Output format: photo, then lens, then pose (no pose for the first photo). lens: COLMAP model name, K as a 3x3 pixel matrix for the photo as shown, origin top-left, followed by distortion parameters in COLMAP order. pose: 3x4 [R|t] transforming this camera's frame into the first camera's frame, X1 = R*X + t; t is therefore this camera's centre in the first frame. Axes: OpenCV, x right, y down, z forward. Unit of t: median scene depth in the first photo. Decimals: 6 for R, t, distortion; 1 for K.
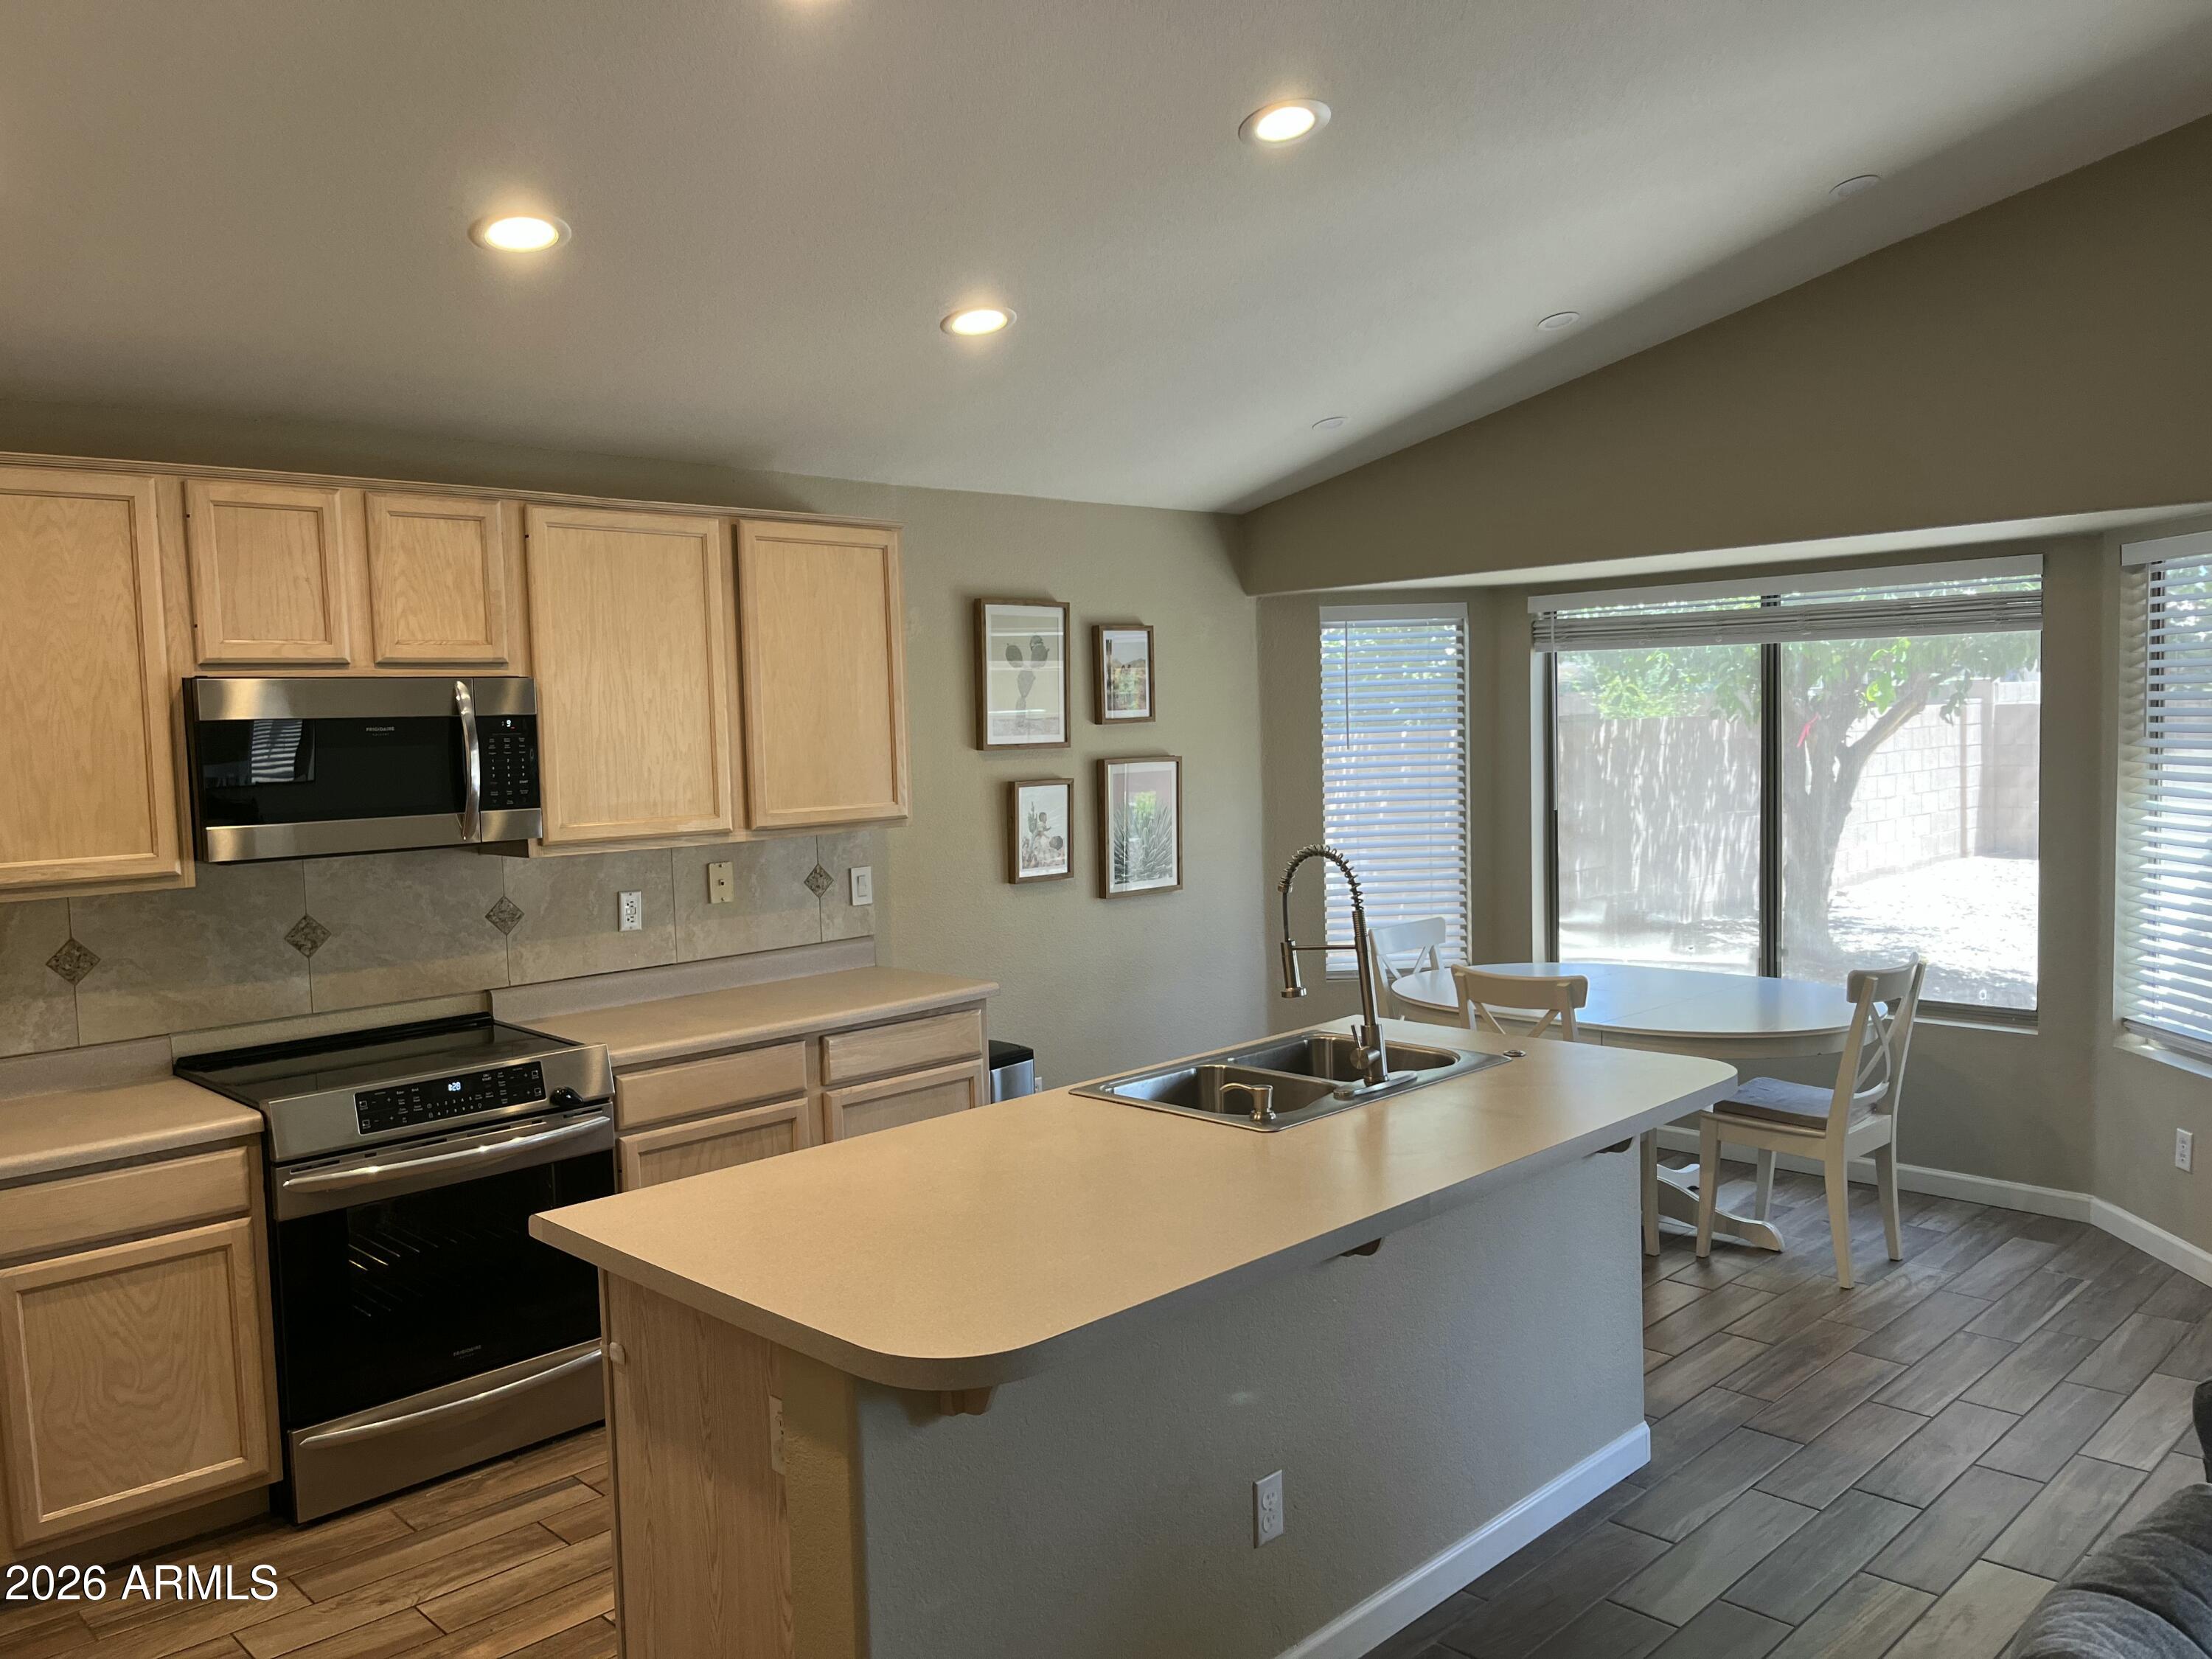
lens RADIAL K [[1676.2, 0, 1123.4], [0, 1676.2, 824.0], [0, 0, 1]] dist [0.055316, -0.081503]
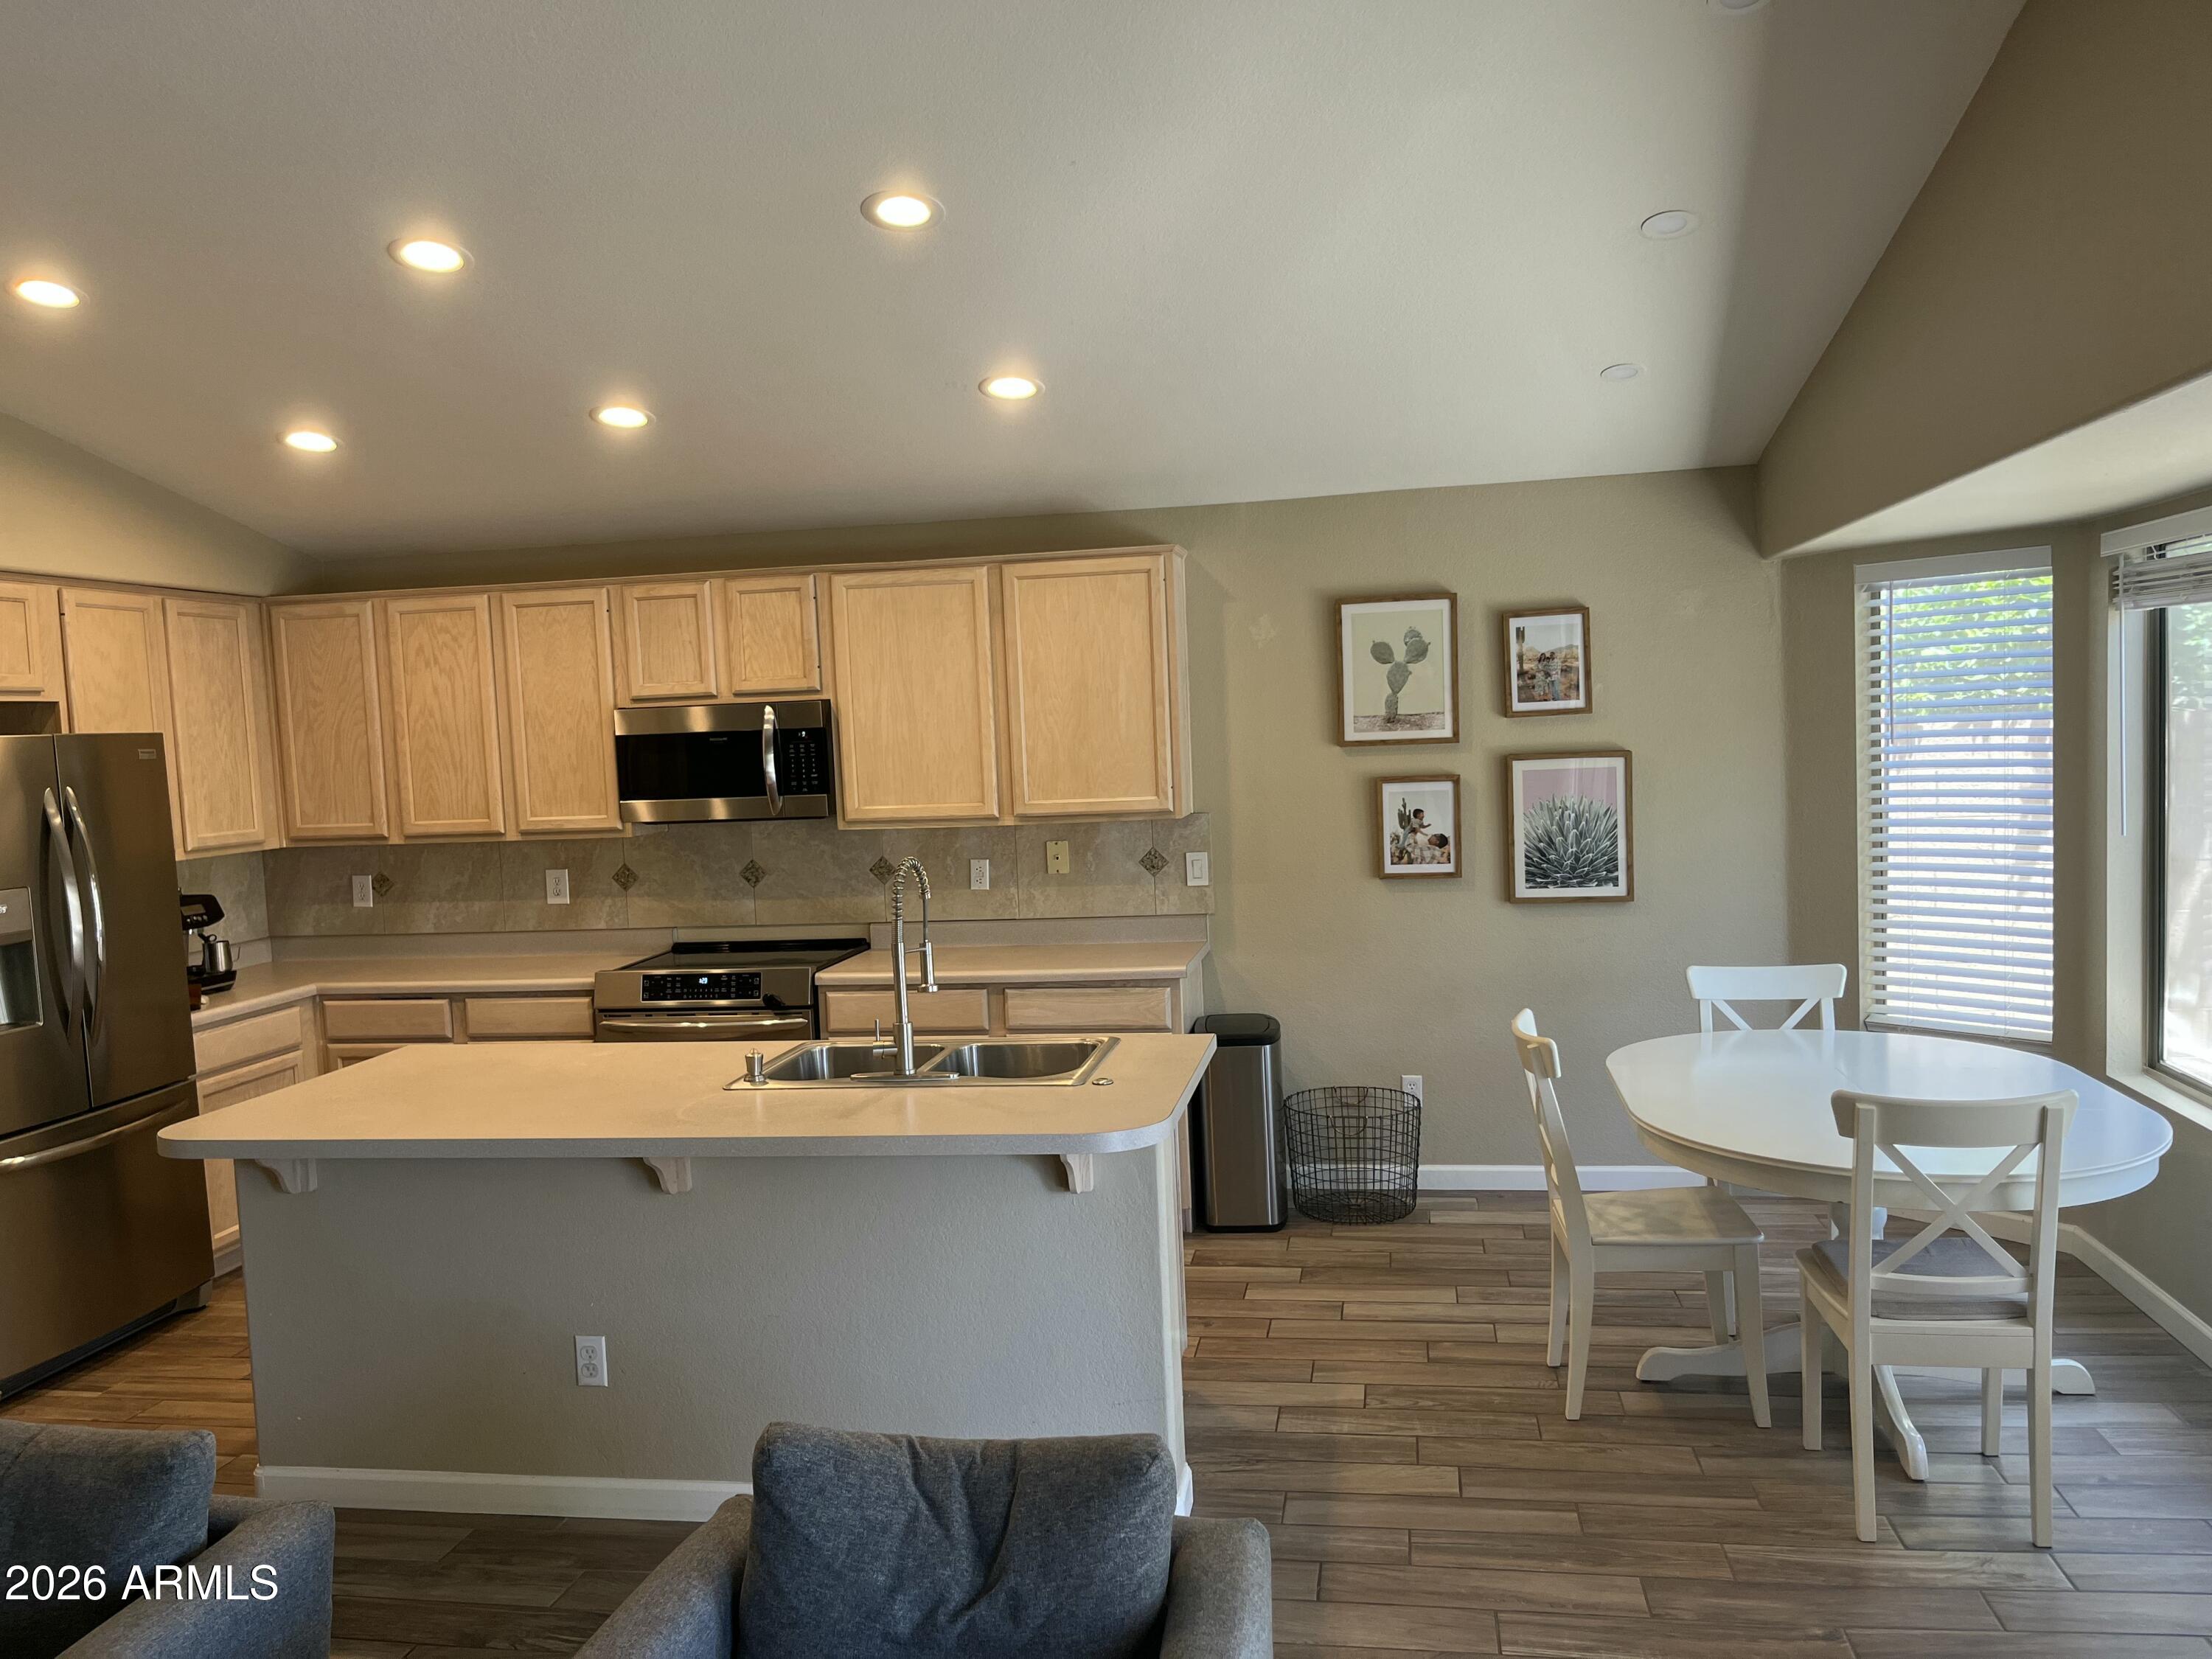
lens RADIAL K [[1676.2, 0, 1097.2], [0, 1676.2, 842.6], [0, 0, 1]] dist [0.055316, -0.081503]
pose [[0.580214, 0.060998, -0.812177, 0.847181], [-0.025729, 0.998067, 0.056579, -0.050275], [0.814058, -0.011931, 0.580662, 0.352366]]
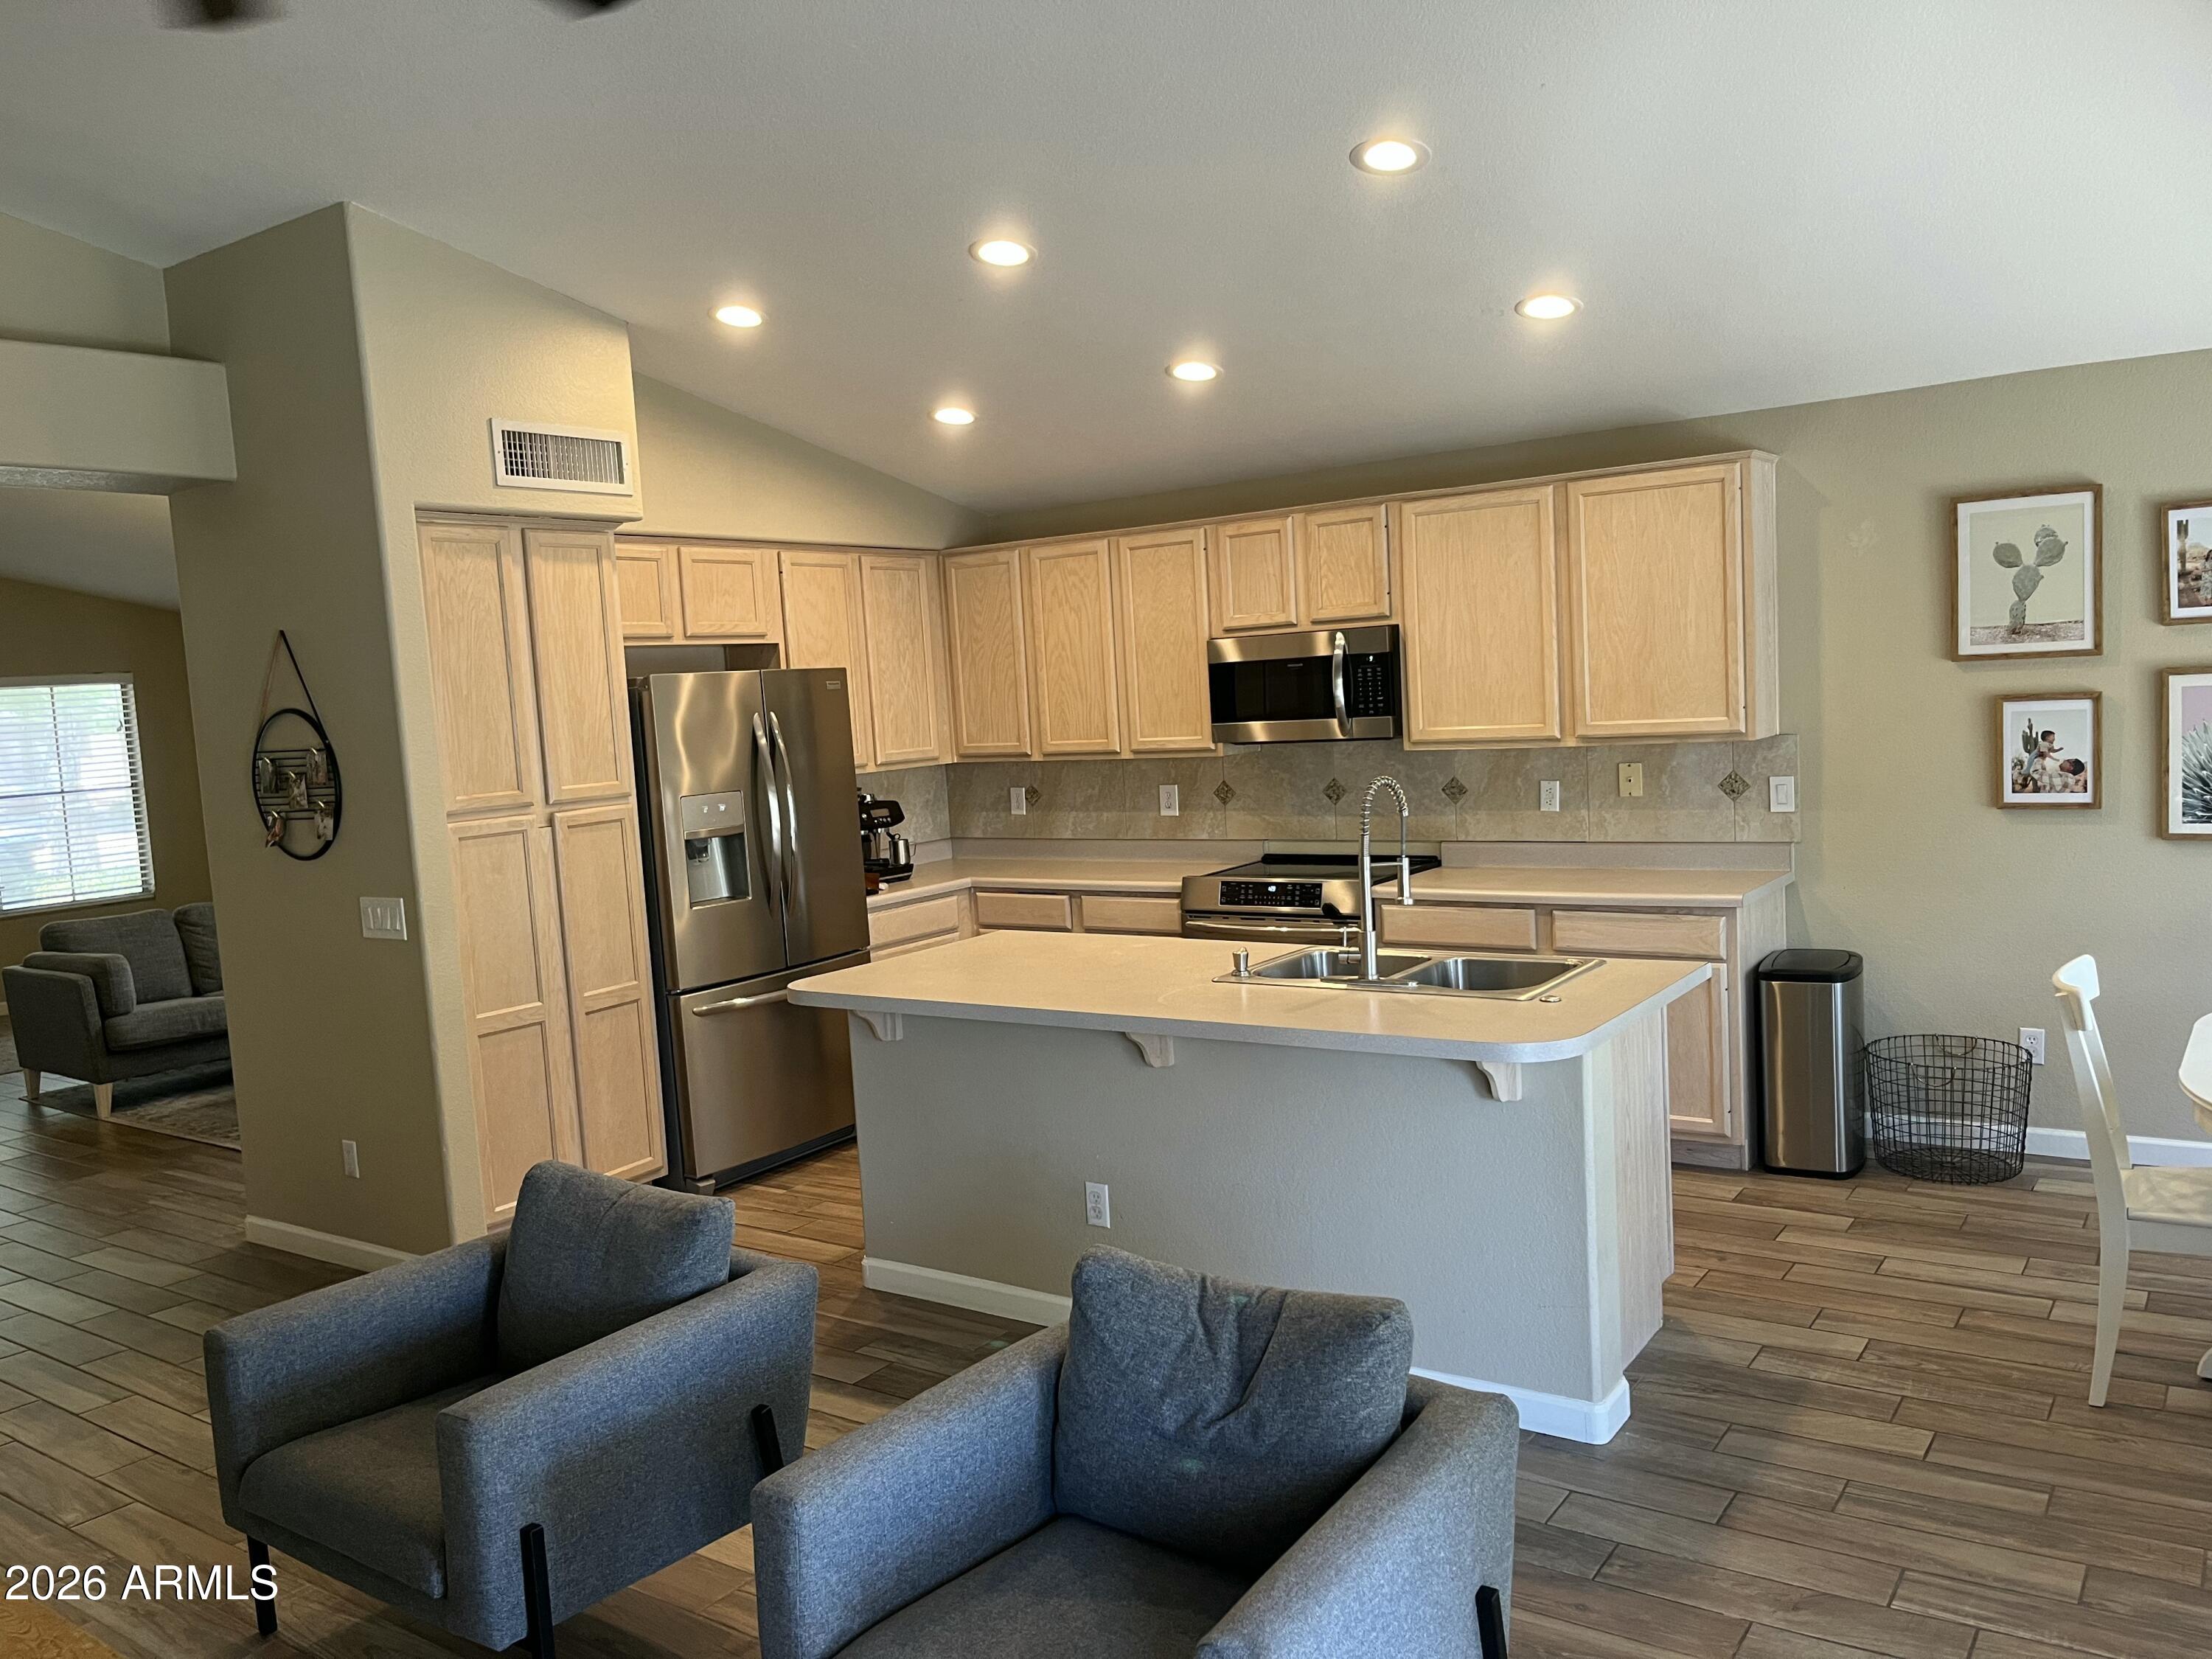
lens RADIAL K [[1676.2, 0, 1097.2], [0, 1676.2, 842.7], [0, 0, 1]] dist [0.055316, -0.081503]
pose [[0.180418, 0.111325, -0.977270, 0.961306], [-0.009295, 0.993723, 0.111484, -0.056171], [0.983546, -0.011030, 0.180320, 0.456199]]
